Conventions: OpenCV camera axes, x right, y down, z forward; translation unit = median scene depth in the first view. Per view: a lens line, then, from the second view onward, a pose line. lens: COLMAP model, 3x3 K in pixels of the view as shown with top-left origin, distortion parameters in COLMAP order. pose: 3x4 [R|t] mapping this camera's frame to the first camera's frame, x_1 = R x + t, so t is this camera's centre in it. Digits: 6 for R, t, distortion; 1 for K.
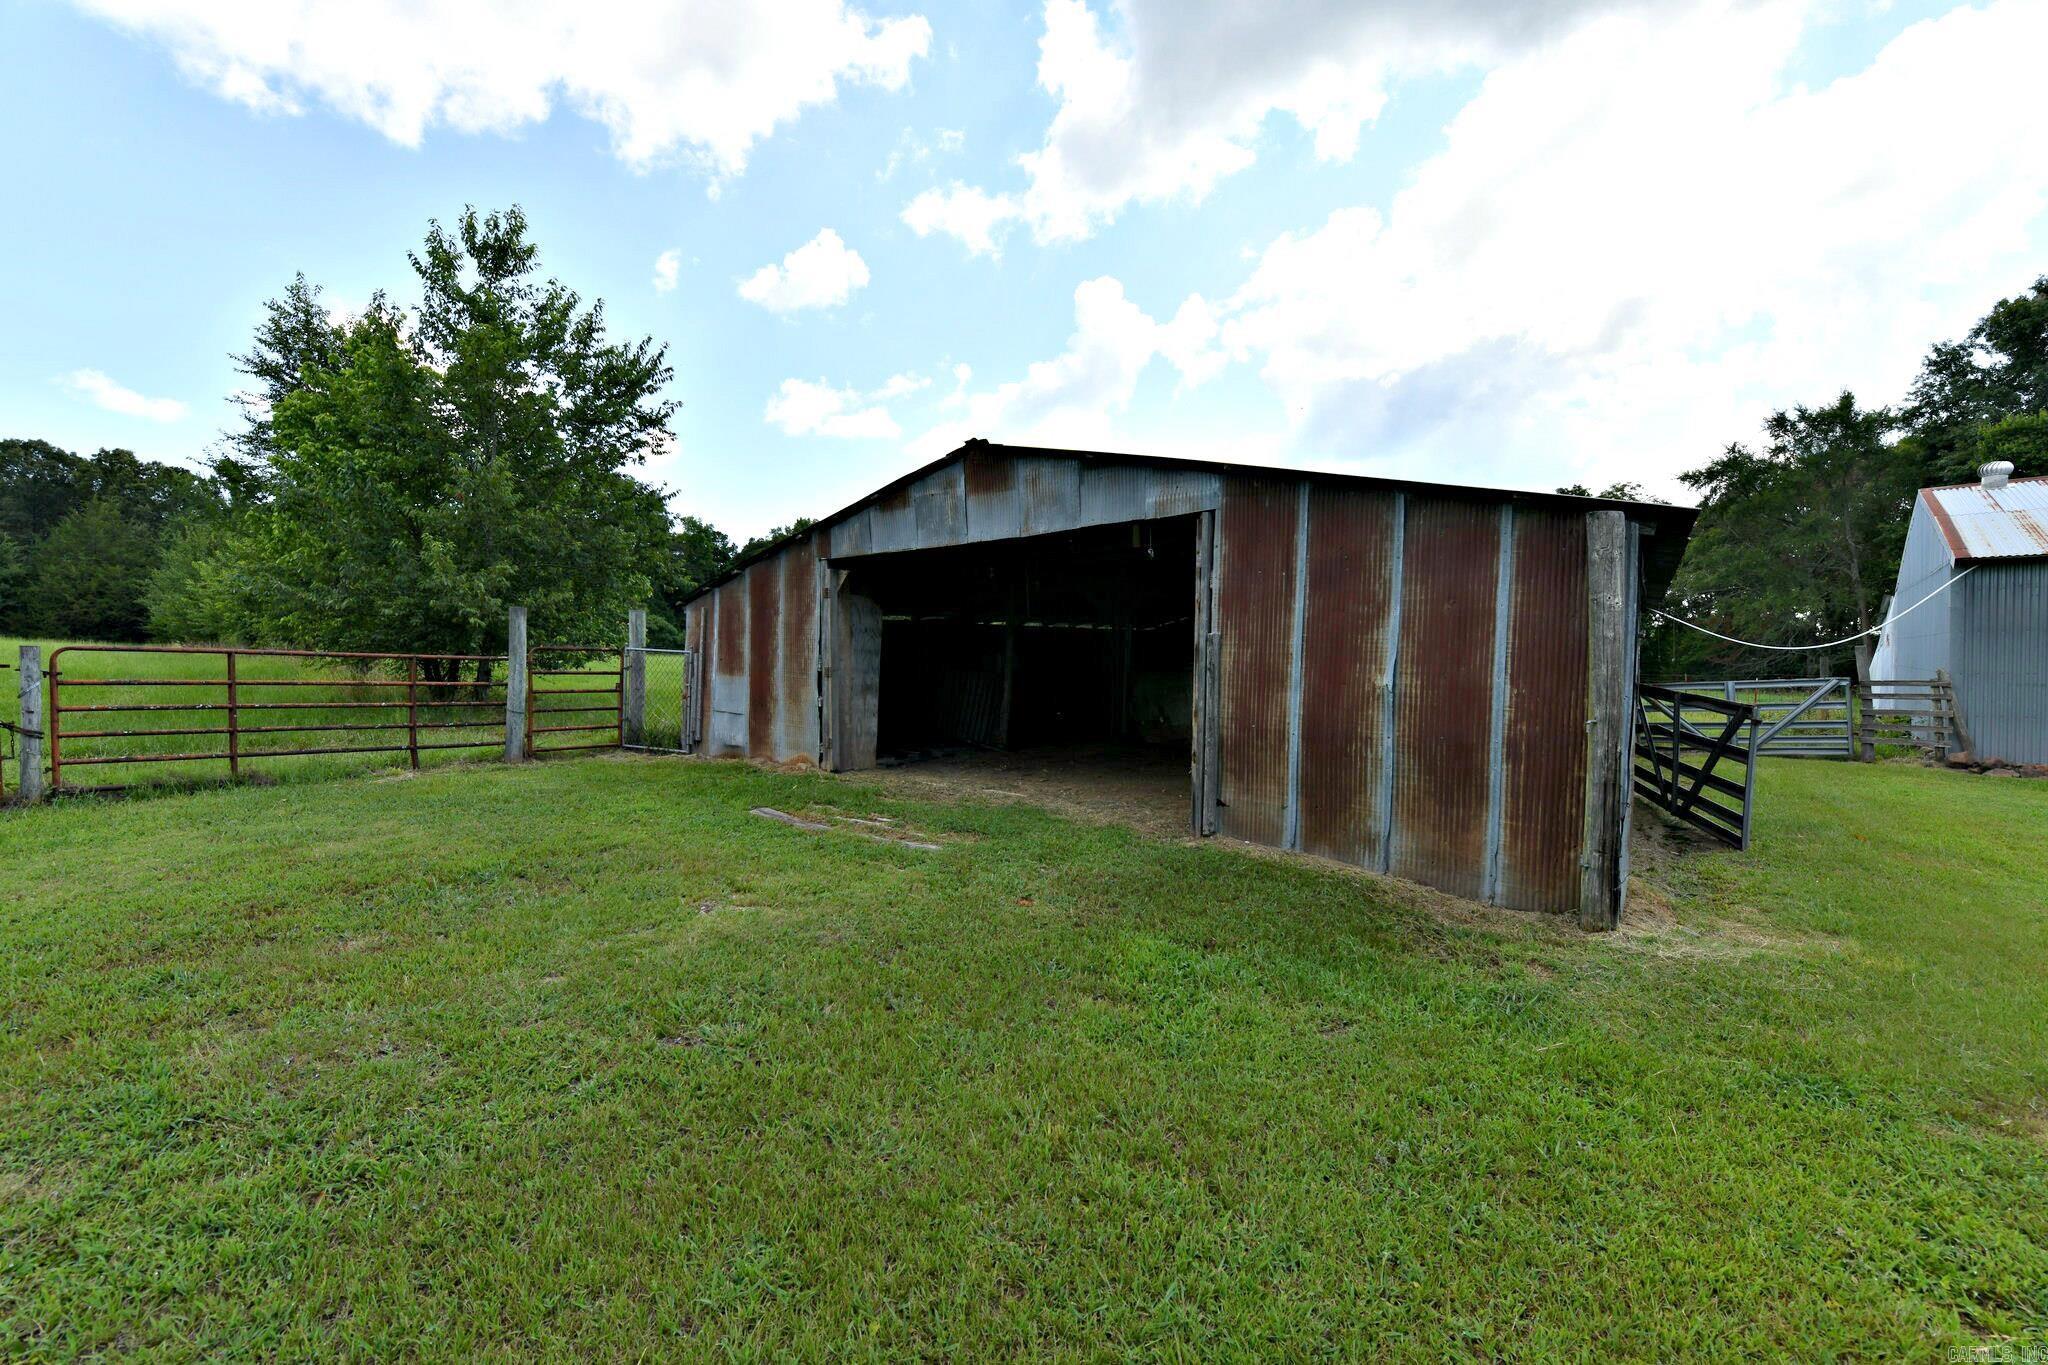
lens RADIAL K [[822.0, 0, 1026.3], [0, 822.0, 676.6], [0, 0, 1]] dist [-0.010492, -0.000609]
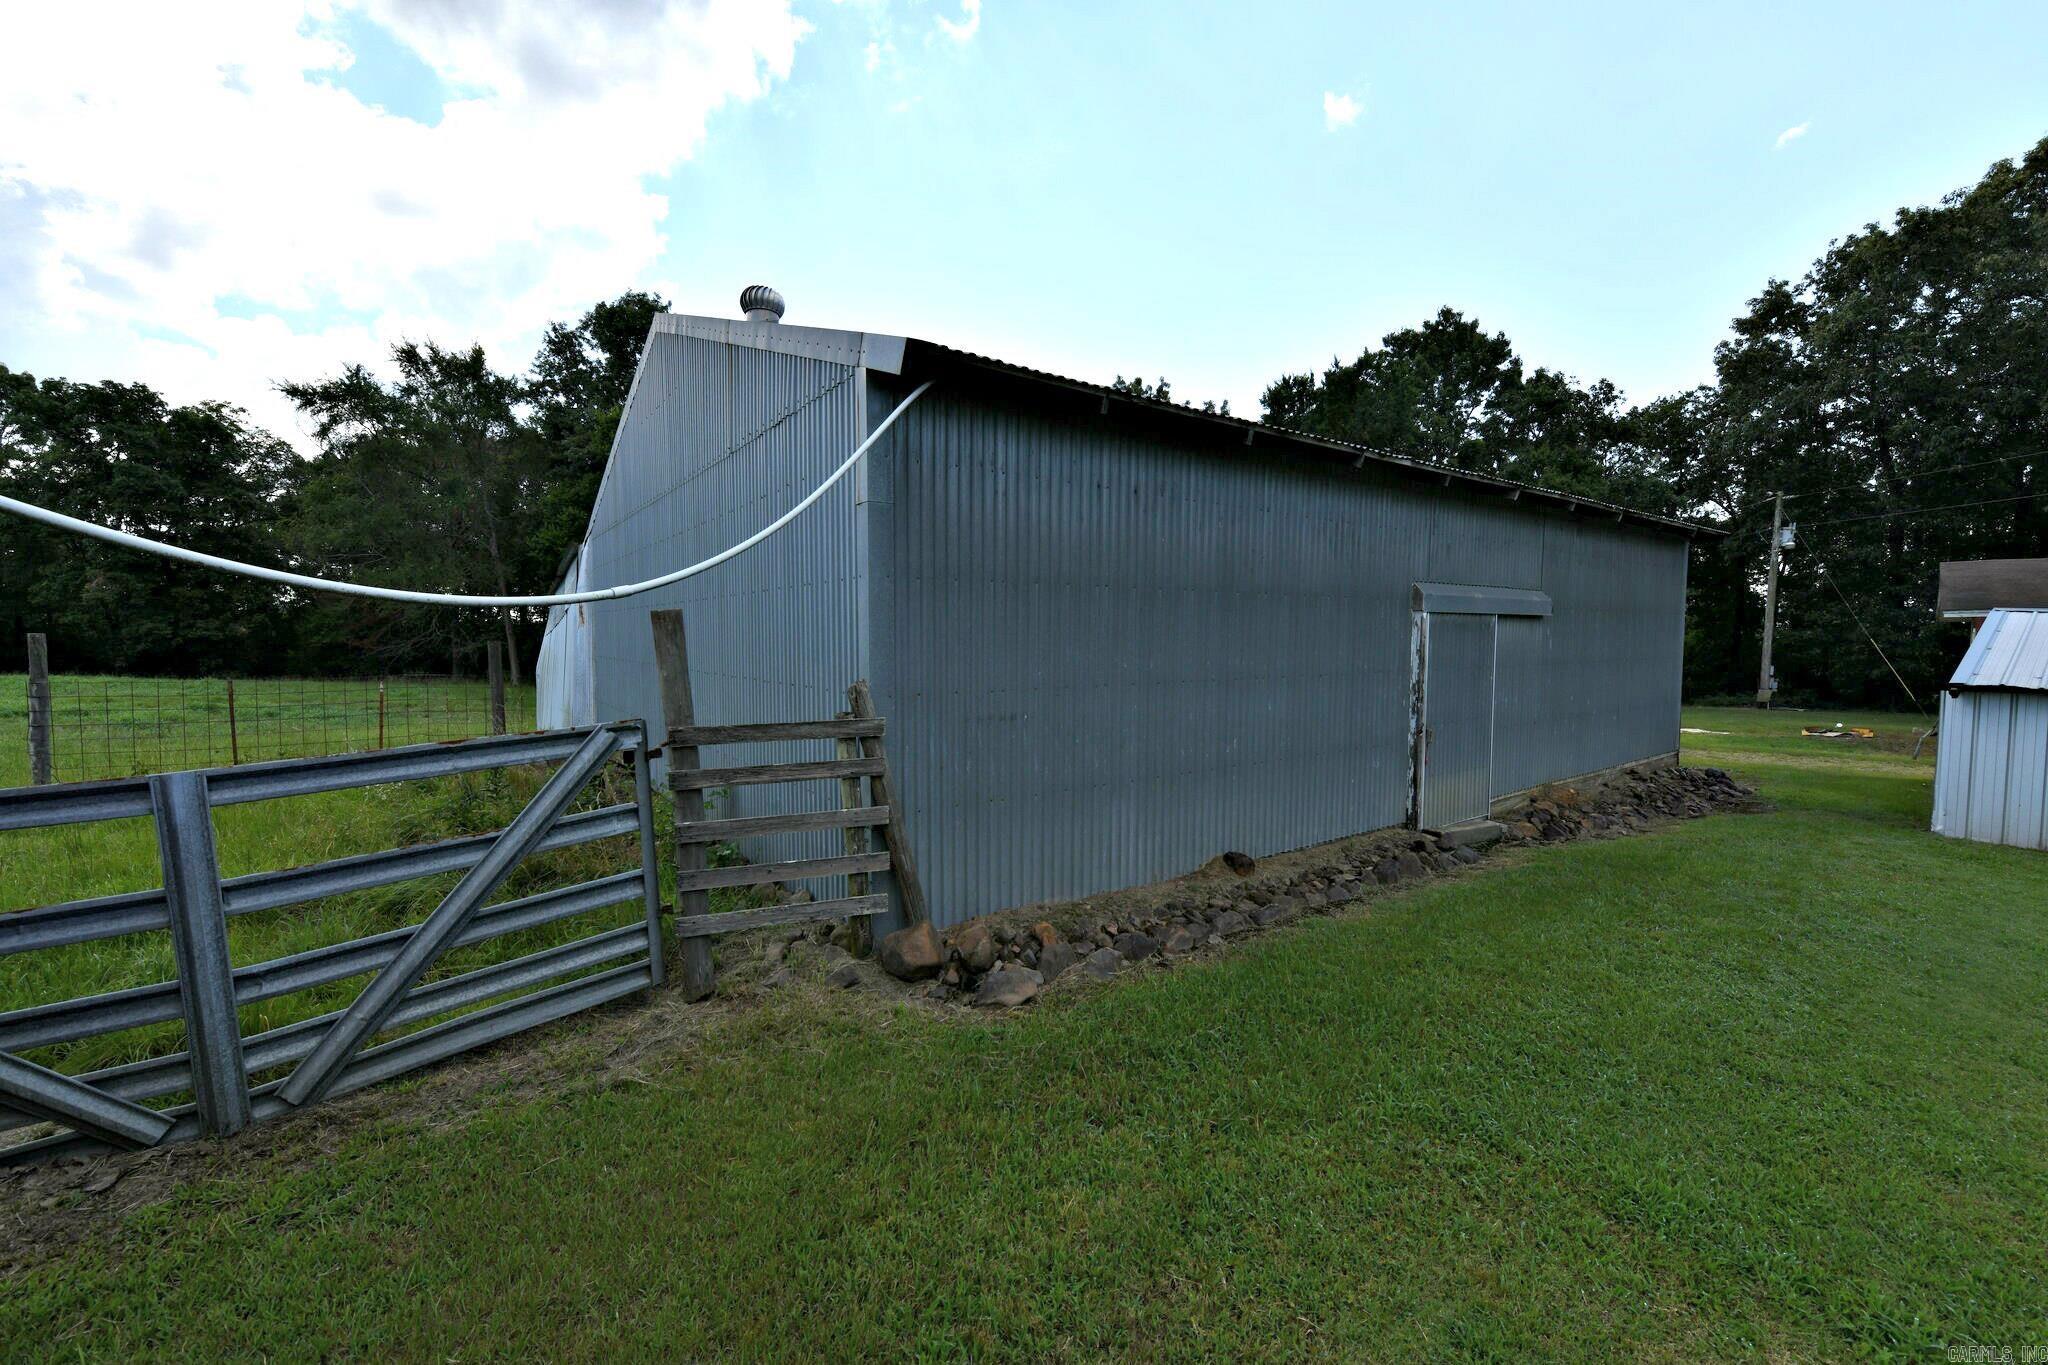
lens RADIAL K [[822.0, 0, 1025.2], [0, 822.0, 688.1], [0, 0, 1]] dist [-0.010492, -0.000609]
pose [[0.191920, -0.056939, 0.979757, 0.221816], [0.019956, 0.998336, 0.054110, -0.006769], [-0.981208, 0.009167, 0.192737, 0.236907]]
